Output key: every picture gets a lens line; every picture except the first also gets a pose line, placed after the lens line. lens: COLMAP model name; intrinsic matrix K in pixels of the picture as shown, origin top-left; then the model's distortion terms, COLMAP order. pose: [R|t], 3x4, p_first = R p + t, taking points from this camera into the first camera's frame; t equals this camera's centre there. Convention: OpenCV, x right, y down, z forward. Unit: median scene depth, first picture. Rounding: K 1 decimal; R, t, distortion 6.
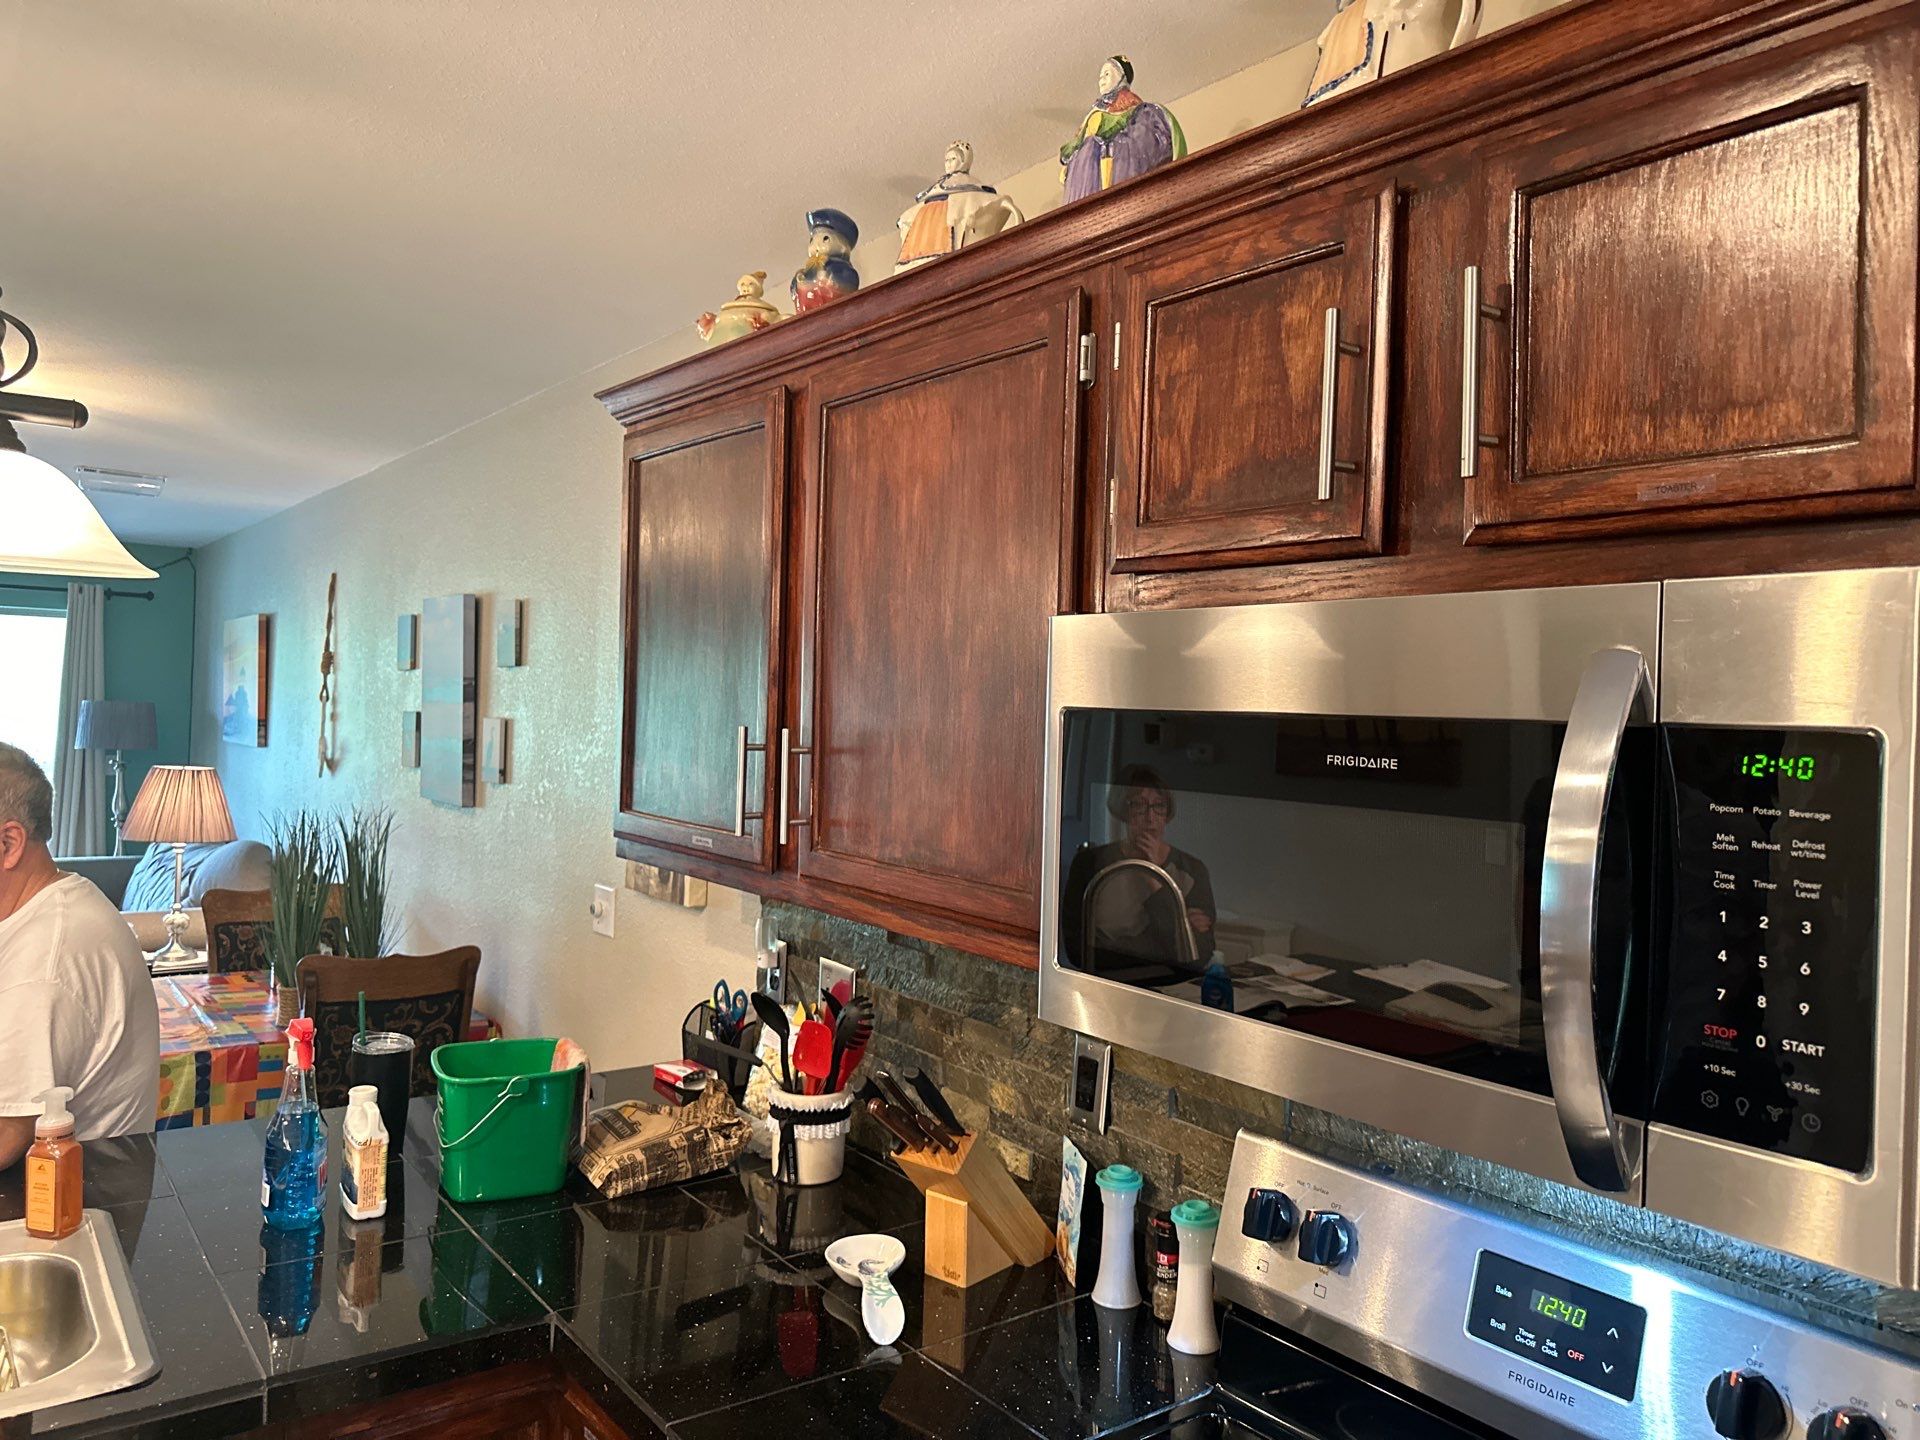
lens RADIAL K [[1367.1, 0, 946.7], [0, 1367.1, 705.5], [0, 0, 1]] dist [0.055844, -0.057838]
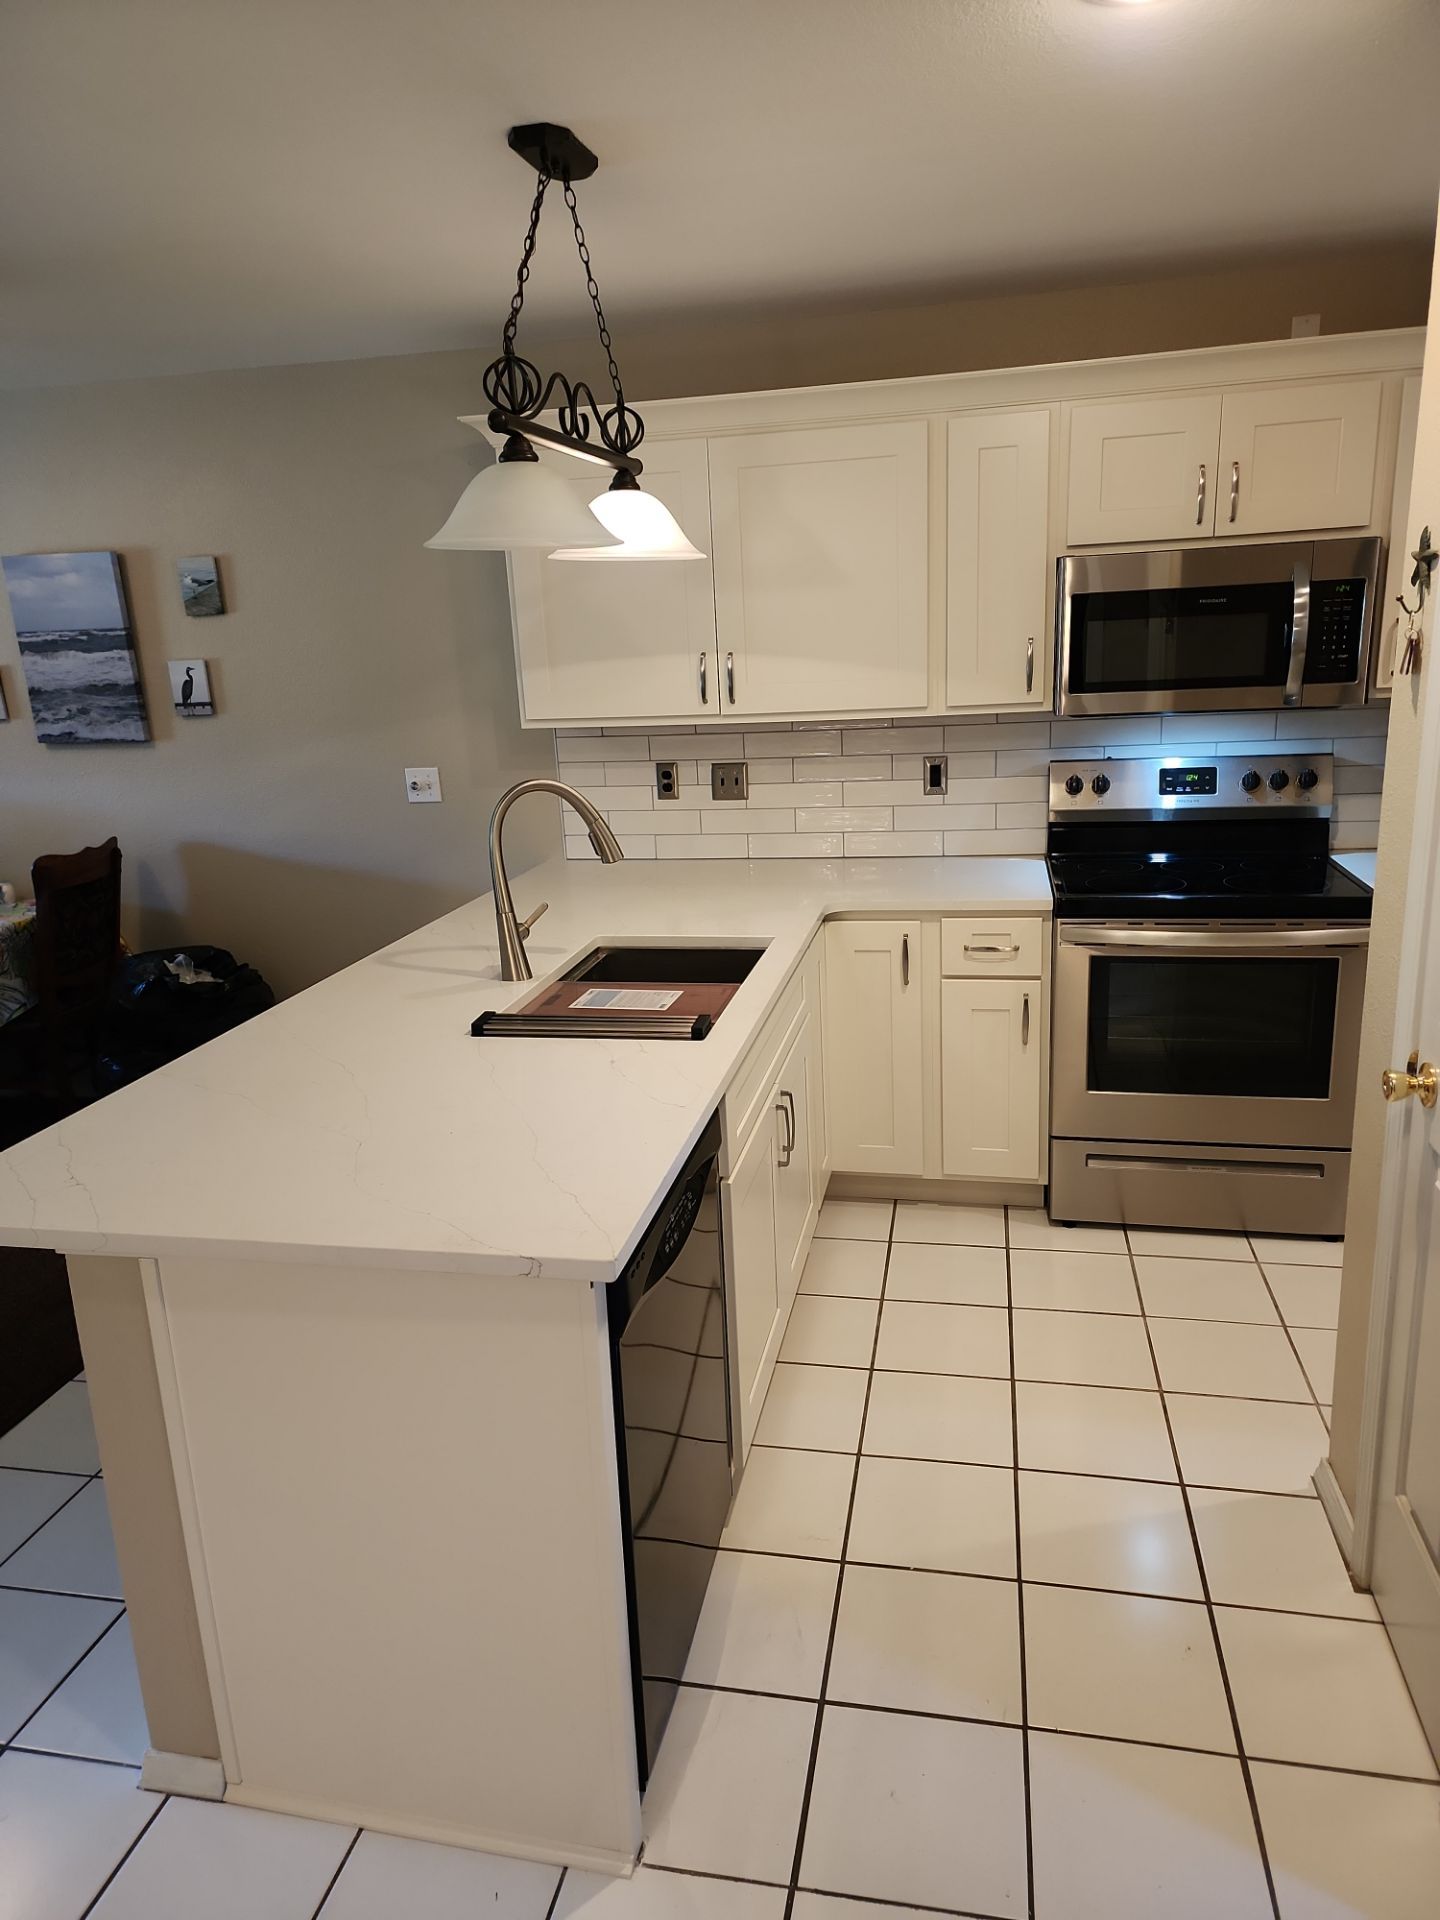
lens RADIAL K [[1296.1, 0, 710.2], [0, 1296.1, 974.8], [0, 0, 1]] dist [0.071628, -0.020124]
pose [[0.751582, -0.243098, 0.613211, -2.381126], [0.068686, 0.953403, 0.293777, -0.098242], [-0.656054, -0.178679, 0.733258, -0.587881]]
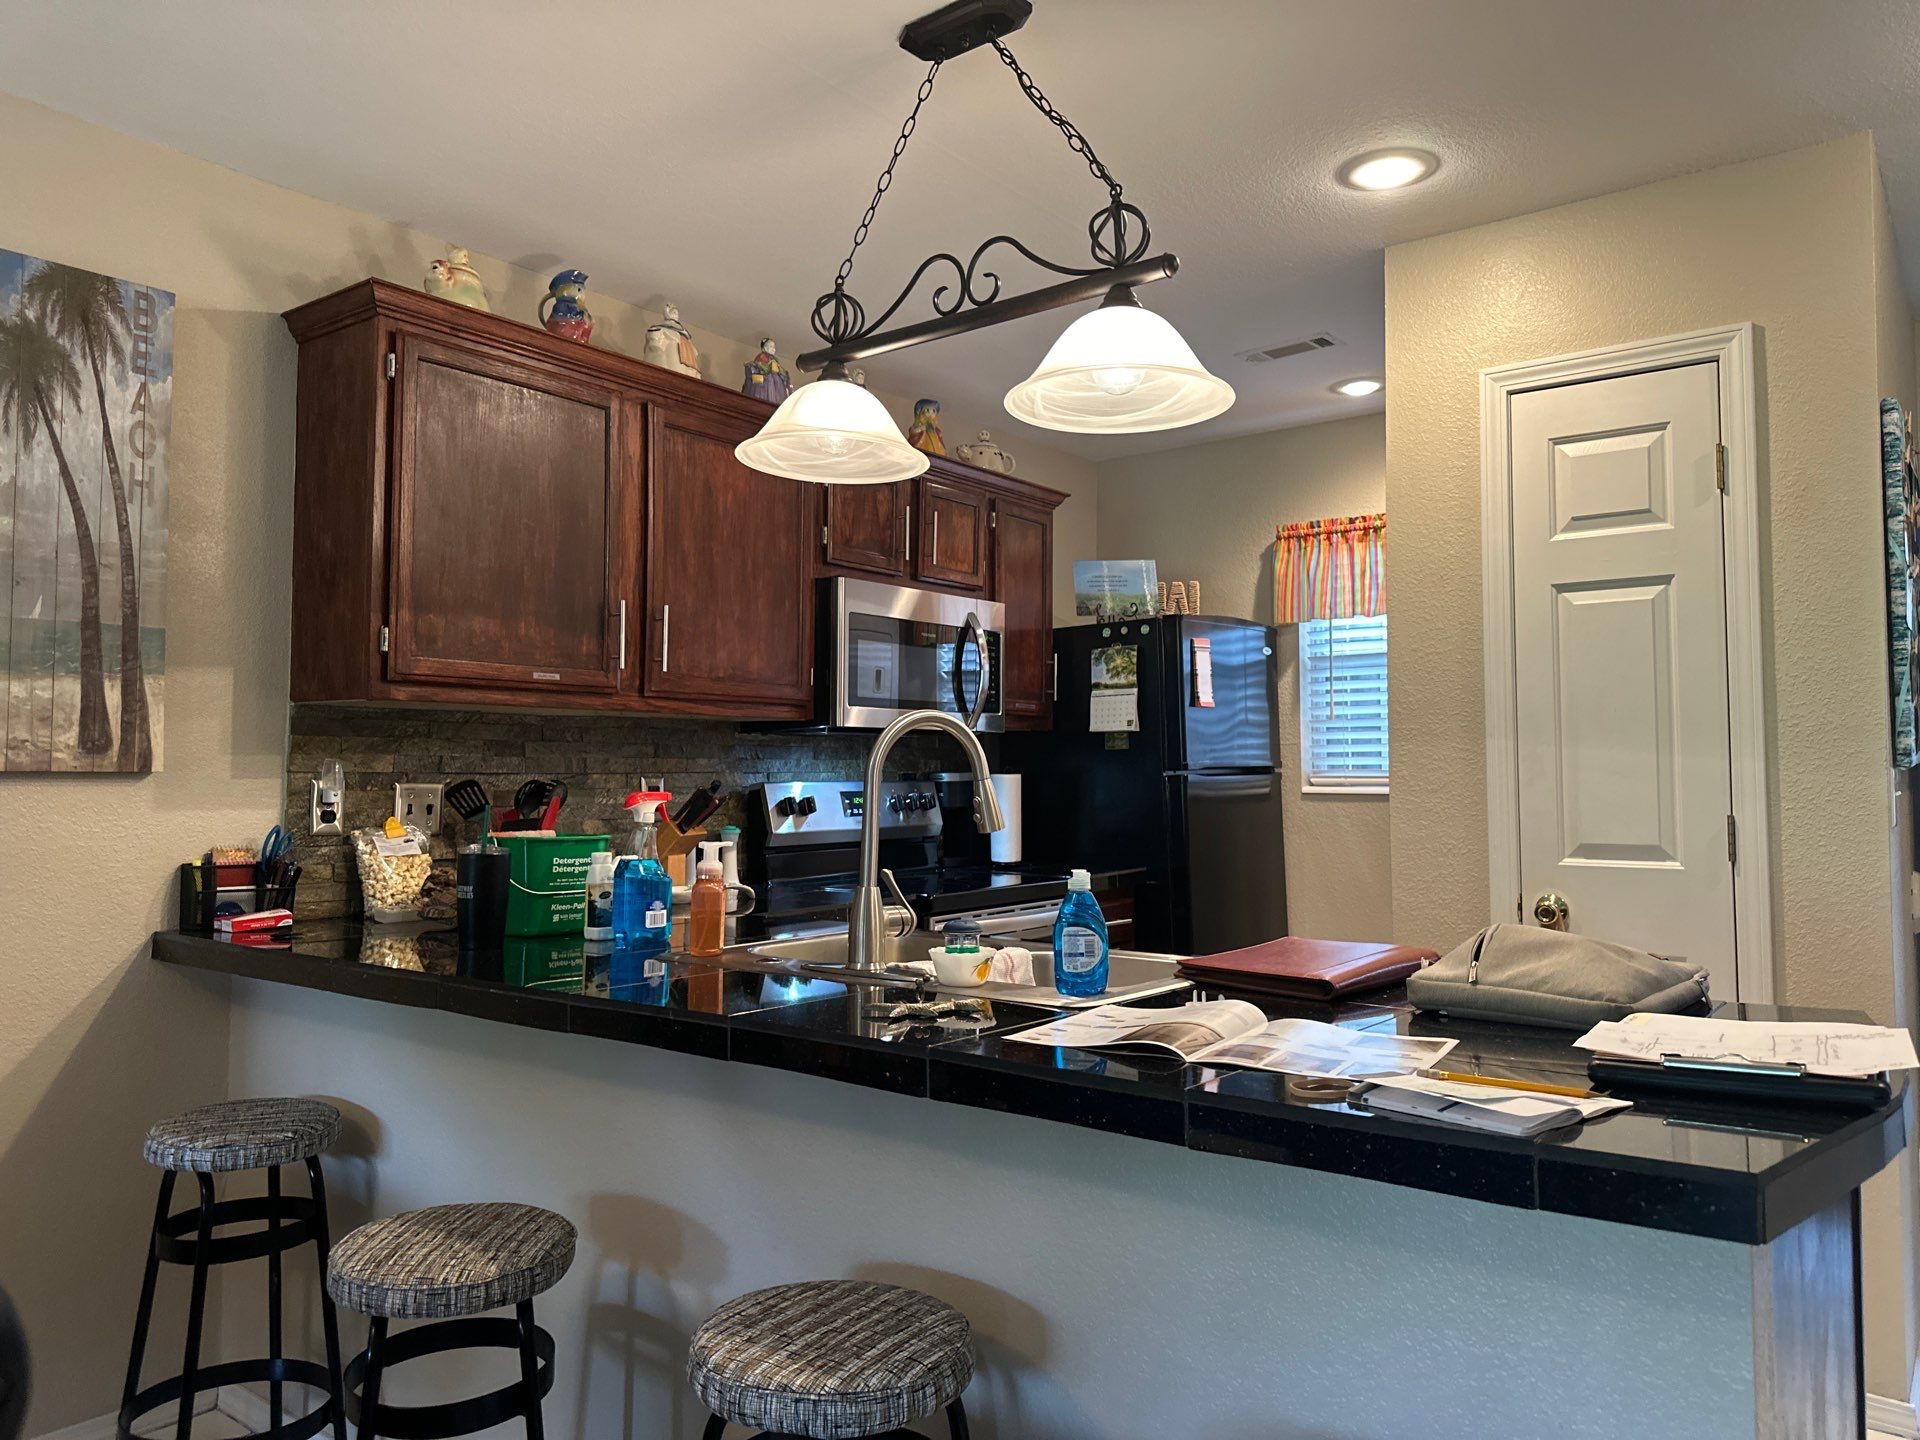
lens RADIAL K [[1367.1, 0, 953.7], [0, 1367.1, 708.4], [0, 0, 1]] dist [0.055844, -0.057838]
pose [[-0.270089, 0.010168, 0.962782, -2.860653], [-0.012431, 0.999824, -0.014046, 0.253471], [-0.962755, -0.015762, -0.269915, 1.682551]]
